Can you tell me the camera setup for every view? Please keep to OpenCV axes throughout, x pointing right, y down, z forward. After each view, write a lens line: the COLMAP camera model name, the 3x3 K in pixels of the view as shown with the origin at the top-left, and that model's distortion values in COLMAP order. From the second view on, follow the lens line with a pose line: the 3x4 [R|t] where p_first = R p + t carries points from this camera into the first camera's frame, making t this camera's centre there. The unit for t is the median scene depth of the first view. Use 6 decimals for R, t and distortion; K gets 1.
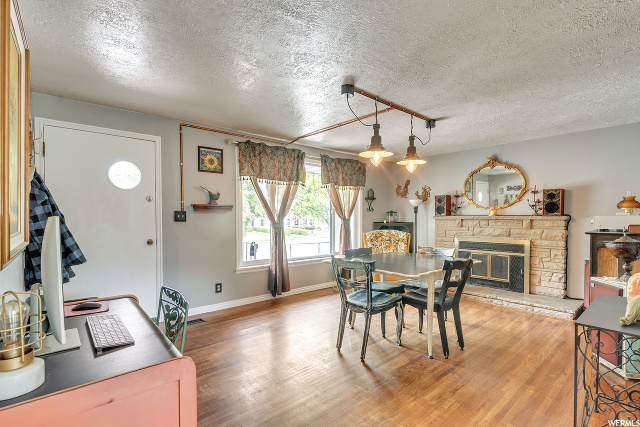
lens RADIAL K [[292.7, 0, 326.0], [0, 292.7, 218.8], [0, 0, 1]] dist [-0.009004, 0.003365]
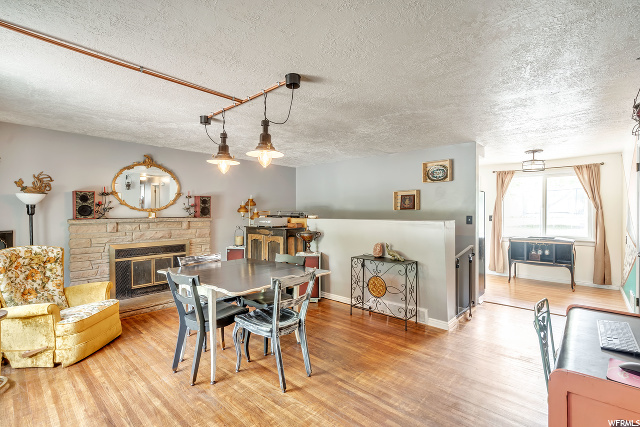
lens RADIAL K [[292.7, 0, 316.9], [0, 292.7, 210.3], [0, 0, 1]] dist [-0.009004, 0.003365]
pose [[-0.085347, 0.007313, 0.996324, -0.404841], [0.008669, 0.999941, -0.006597, -0.023315], [-0.996314, 0.008074, -0.085406, 0.510282]]
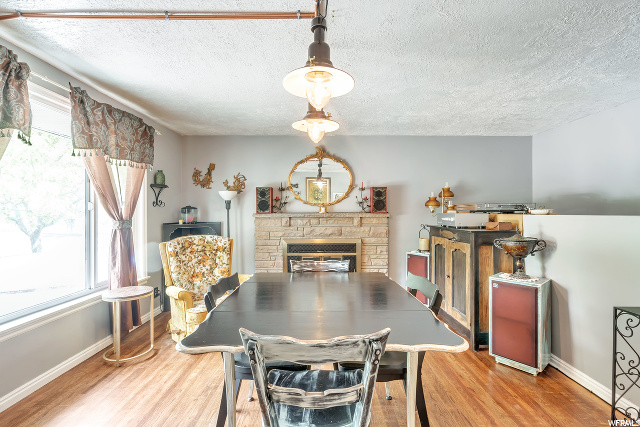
lens RADIAL K [[292.7, 0, 319.2], [0, 292.7, 212.2], [0, 0, 1]] dist [-0.009004, 0.003365]
pose [[0.670626, -0.001271, 0.741795, -0.096044], [0.008041, 0.999952, -0.005556, -0.007488], [-0.741752, 0.009691, 0.670604, 0.382424]]
